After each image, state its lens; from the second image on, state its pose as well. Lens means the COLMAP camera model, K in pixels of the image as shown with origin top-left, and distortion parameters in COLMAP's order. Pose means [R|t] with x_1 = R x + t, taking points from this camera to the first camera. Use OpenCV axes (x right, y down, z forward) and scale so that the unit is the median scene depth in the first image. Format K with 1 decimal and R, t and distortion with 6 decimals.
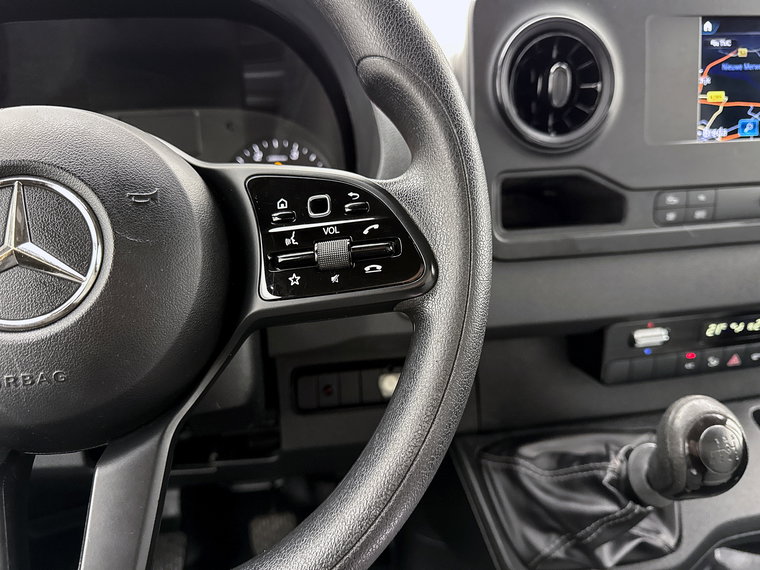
lens RADIAL K [[586.7, 0, 383.4], [0, 586.7, 291.6], [0, 0, 1]] dist [-0.025122, -0.001238]
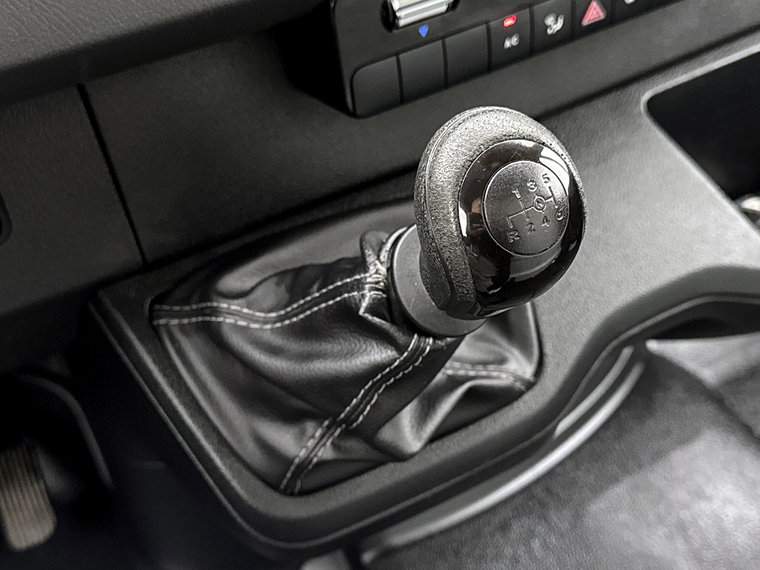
lens RADIAL K [[1063.3, 0, 386.6], [0, 1063.3, 286.6], [0, 0, 1]] dist [0.128395, 0.000000]
pose [[0.941388, -0.255311, 0.220466, 0.188817], [0.182852, 0.935441, 0.302514, 0.027454], [-0.283468, -0.244470, 0.927297, 0.129341]]
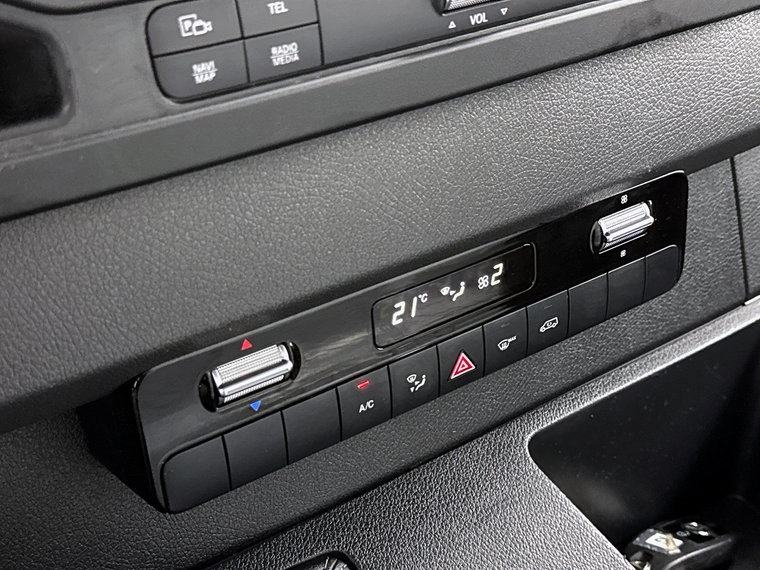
lens RADIAL K [[1063.3, 0, 384.4], [0, 1063.3, 323.0], [0, 0, 1]] dist [0.128395, 0.000000]
pose [[0.914407, -0.223152, 0.337732, 0.335819], [0.175668, 0.970425, 0.165577, -0.068736], [-0.364692, -0.092076, 0.926564, 0.324998]]
